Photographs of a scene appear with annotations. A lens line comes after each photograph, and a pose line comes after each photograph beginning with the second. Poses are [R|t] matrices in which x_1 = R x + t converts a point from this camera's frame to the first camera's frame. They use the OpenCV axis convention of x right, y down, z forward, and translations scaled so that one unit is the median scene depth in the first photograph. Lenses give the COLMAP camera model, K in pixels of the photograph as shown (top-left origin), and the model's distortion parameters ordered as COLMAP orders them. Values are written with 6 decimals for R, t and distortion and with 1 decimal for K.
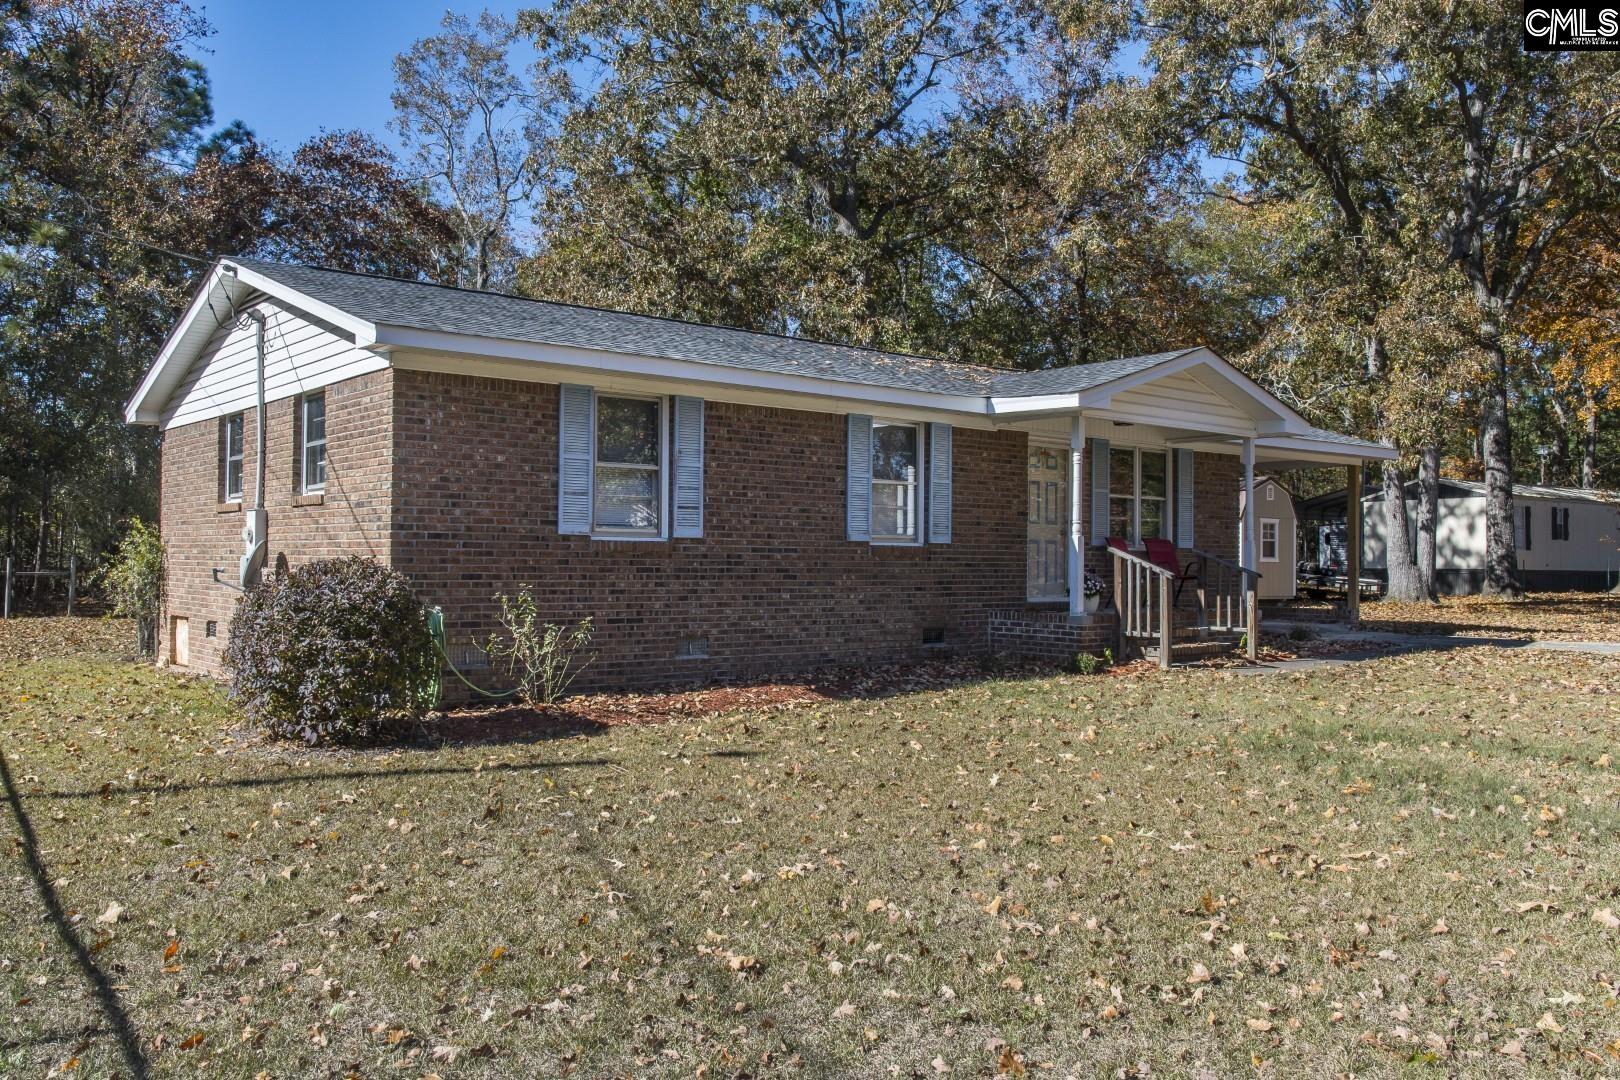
lens RADIAL K [[1305.2, 0, 810.0], [0, 1305.2, 540.0], [0, 0, 1]] dist [-0.002558, -0.000773]
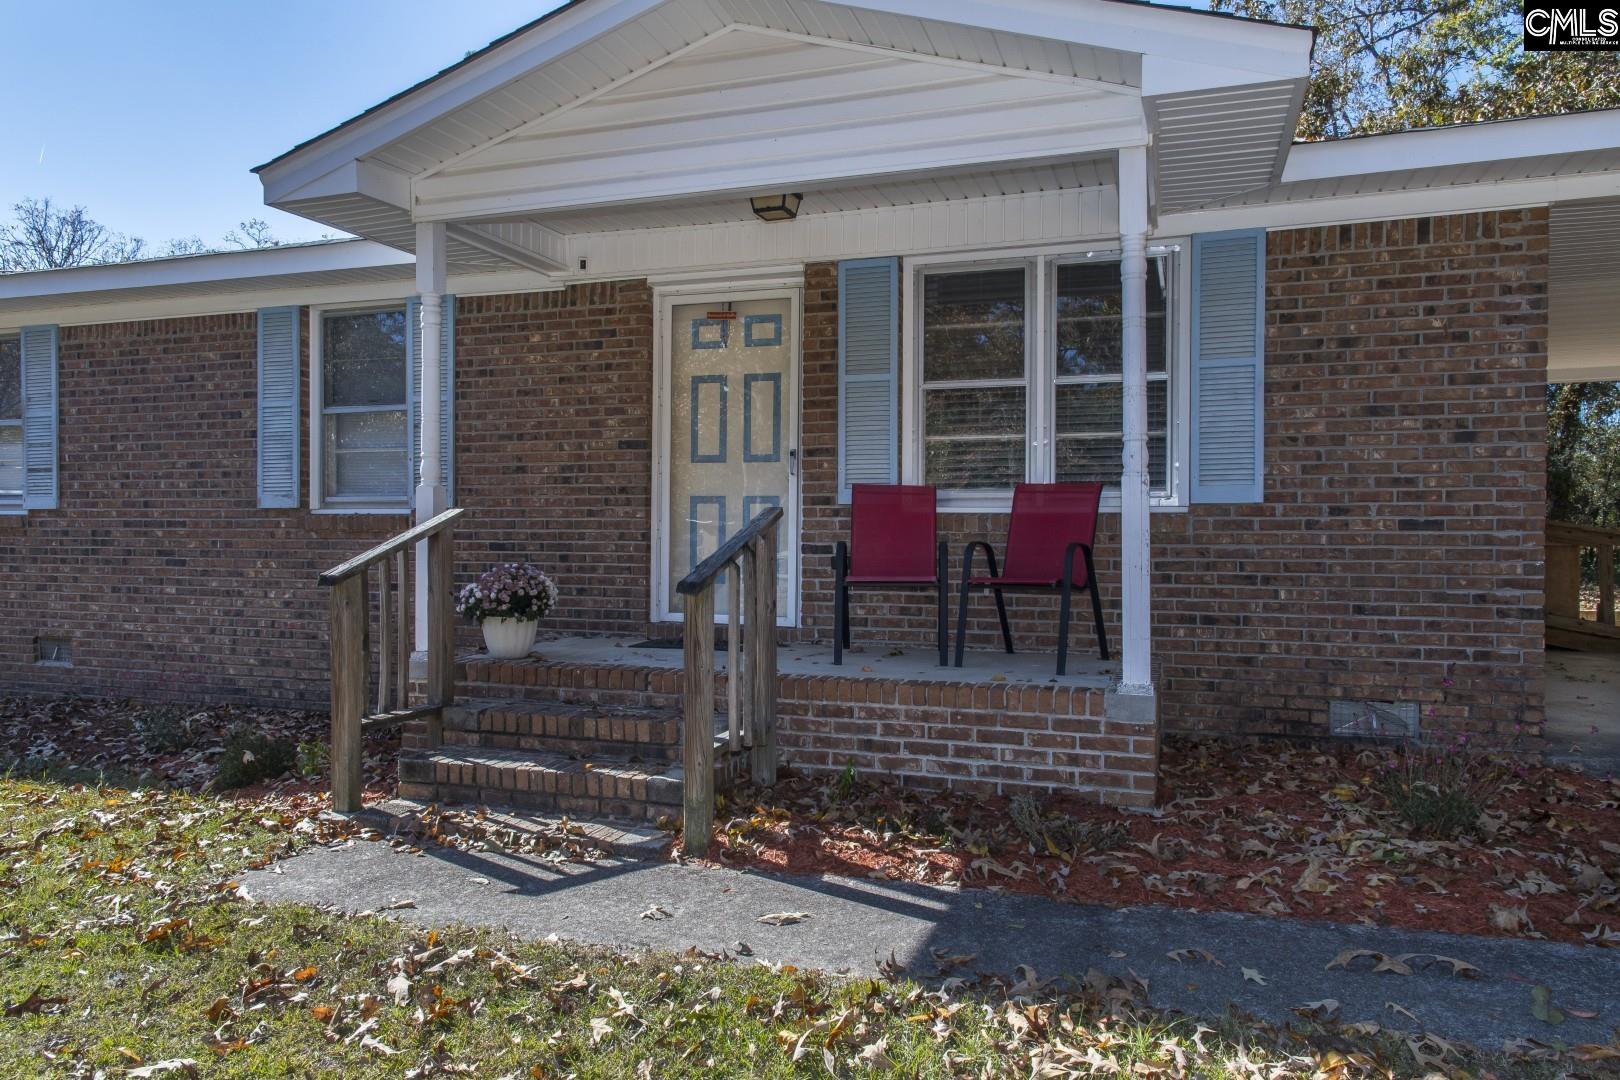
lens RADIAL K [[1102.2, 0, 810.0], [0, 1102.2, 540.0], [0, 0, 1]] dist [0.002731, 0.003778]
pose [[0.520183, 0.006331, -0.854031, 0.672274], [0.016046, 0.999724, 0.017184, 0.011997], [0.853904, -0.022642, 0.519937, 1.005352]]
